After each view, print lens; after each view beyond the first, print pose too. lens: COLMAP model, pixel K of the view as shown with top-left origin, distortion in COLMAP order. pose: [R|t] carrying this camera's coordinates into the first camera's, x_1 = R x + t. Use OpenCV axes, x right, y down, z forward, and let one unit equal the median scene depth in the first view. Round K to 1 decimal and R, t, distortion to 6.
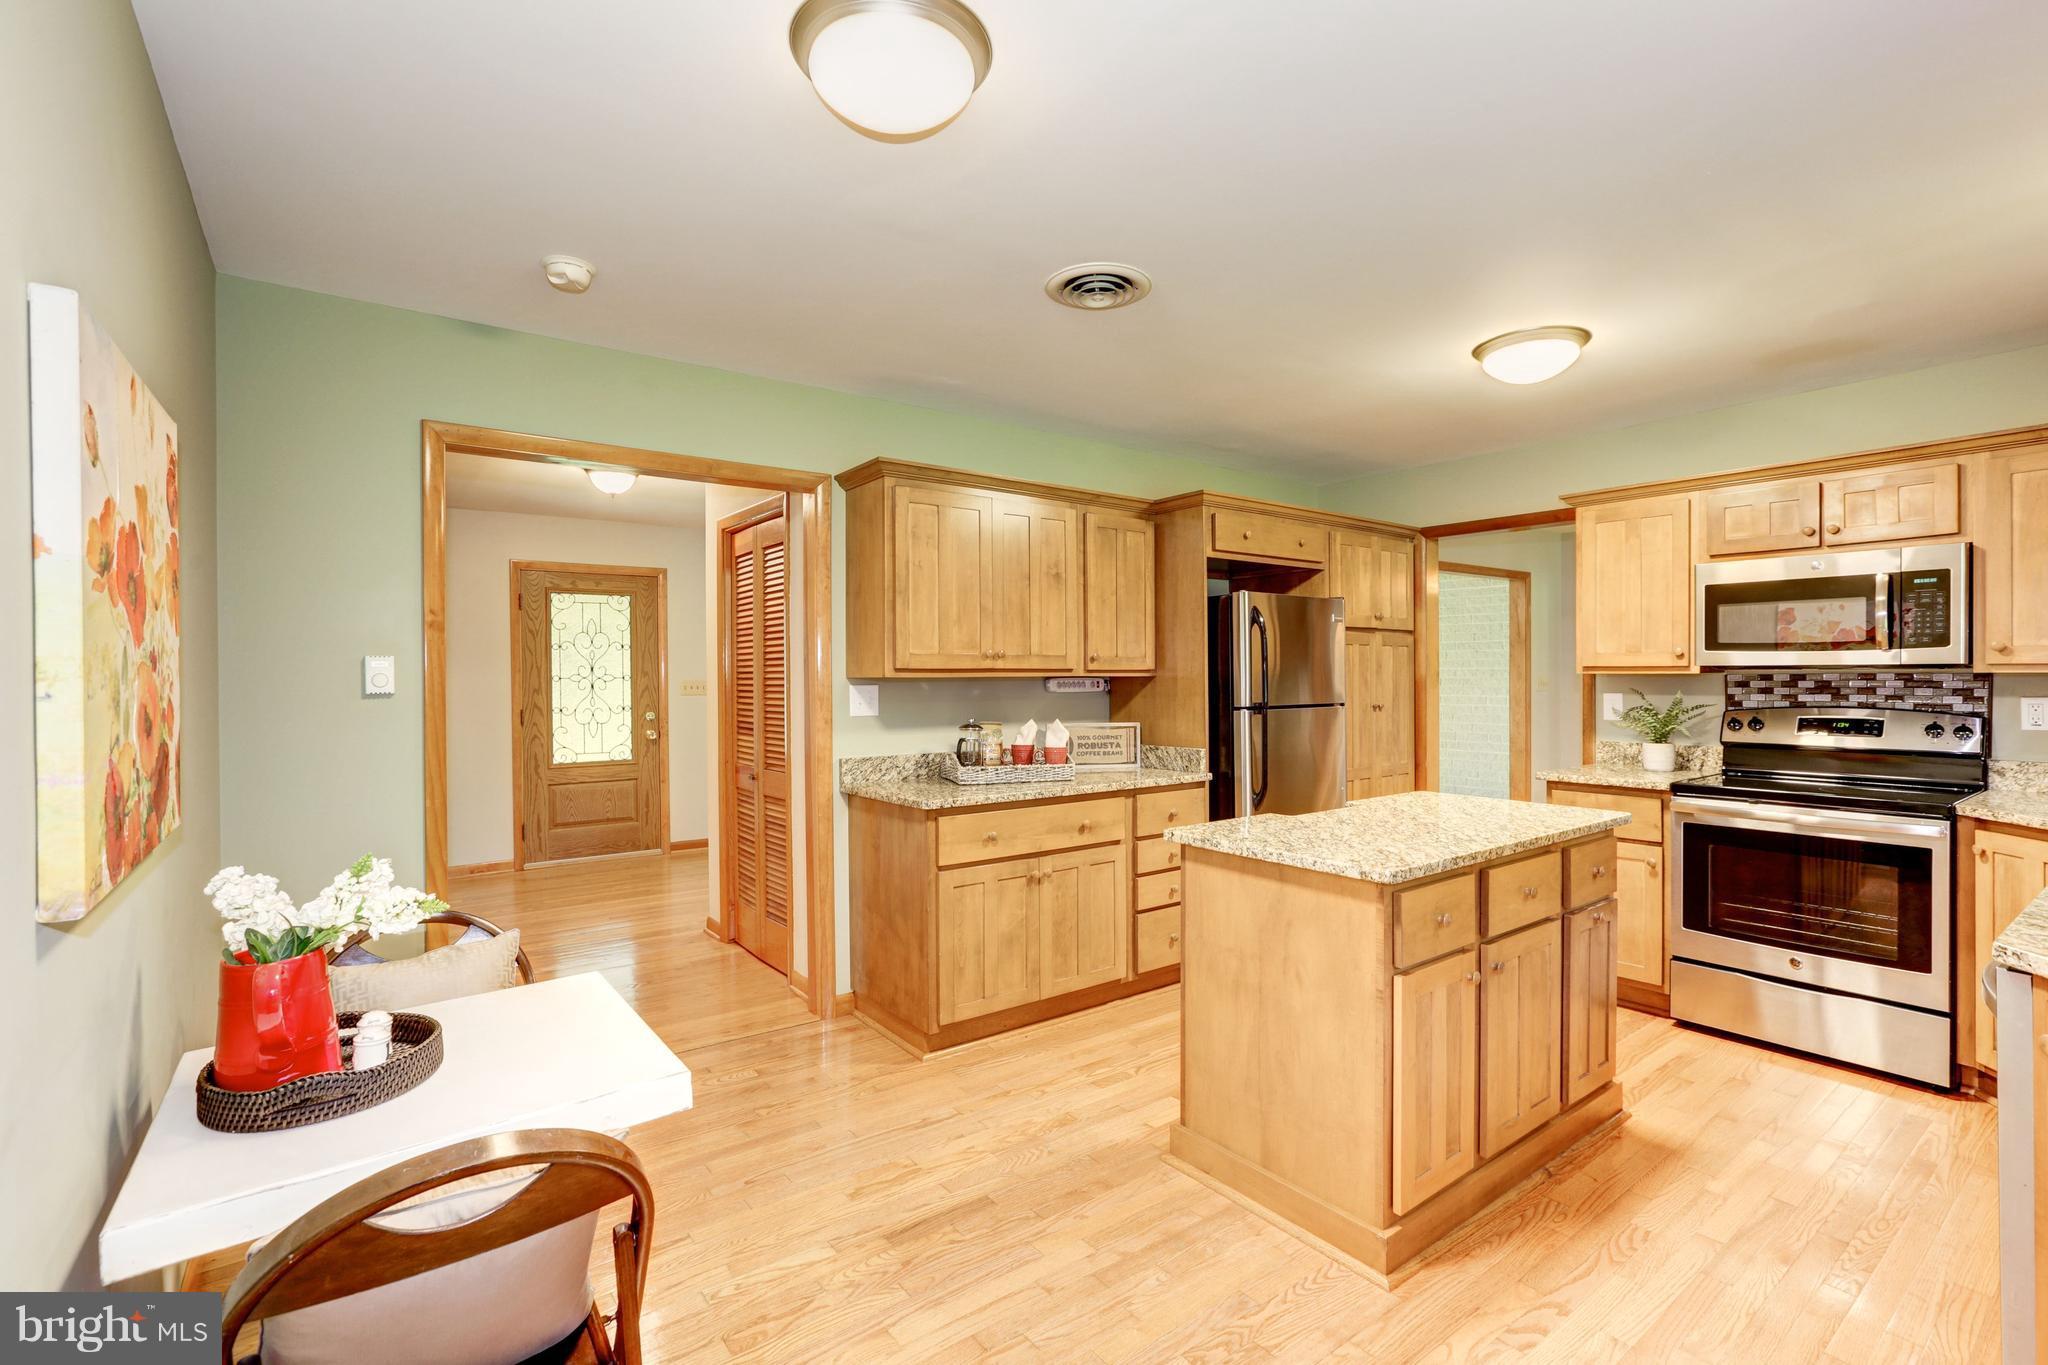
lens RADIAL K [[925.5, 0, 1030.9], [0, 925.5, 683.6], [0, 0, 1]] dist [-0.029834, 0.010770]
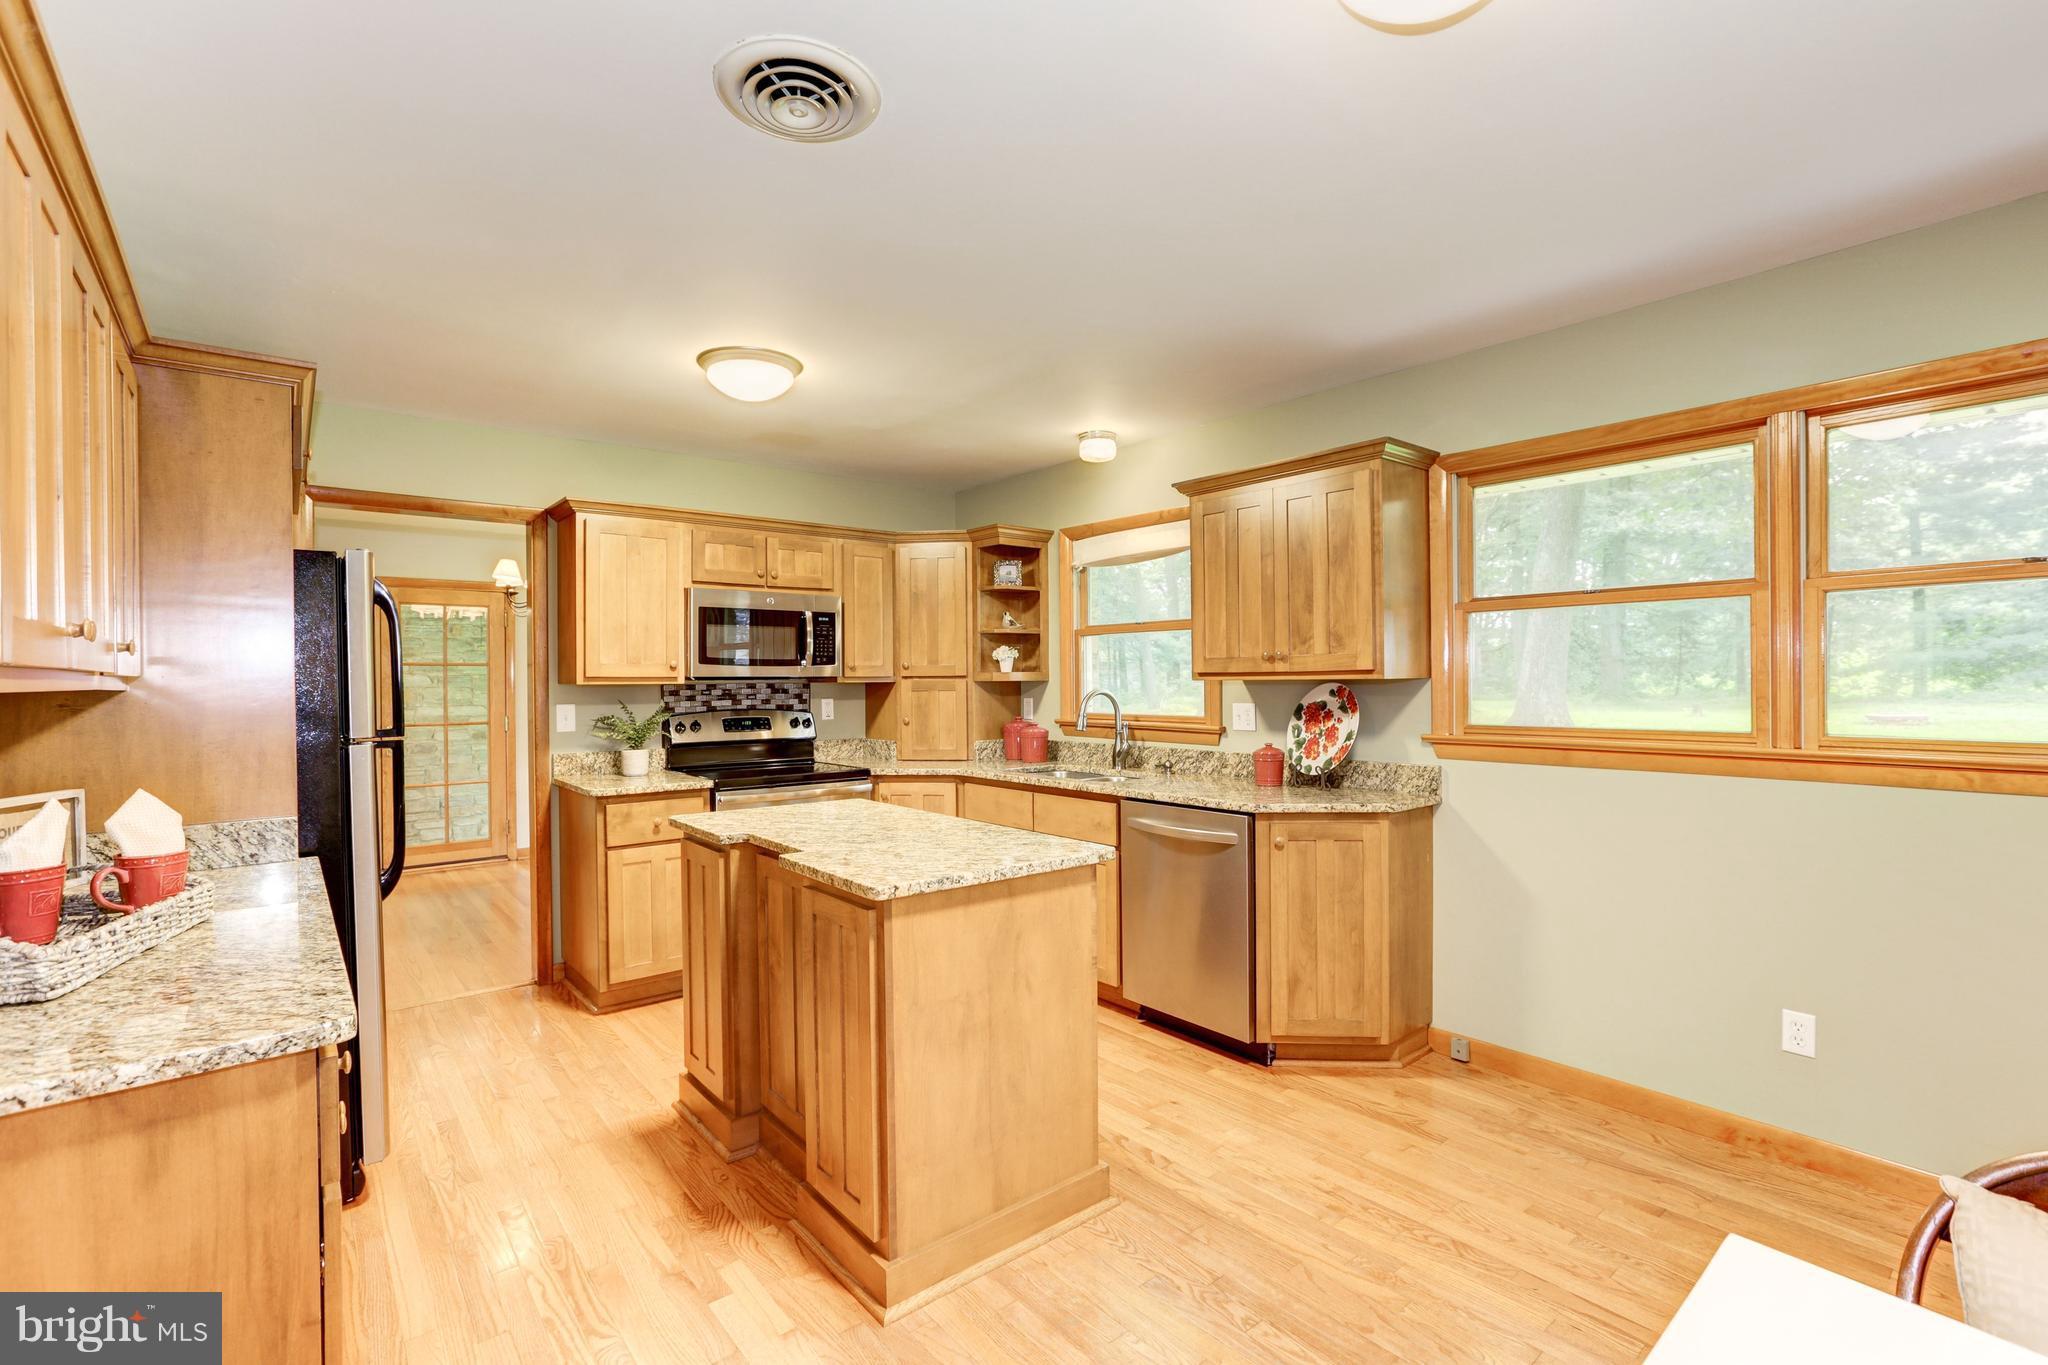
lens RADIAL K [[925.5, 0, 1020.4], [0, 925.5, 684.9], [0, 0, 1]] dist [-0.029834, 0.010770]
pose [[-0.043846, 0.000003, 0.999038, -0.439701], [0.015830, 0.999874, 0.000691, -0.003992], [-0.998913, 0.015845, -0.043841, 0.655224]]
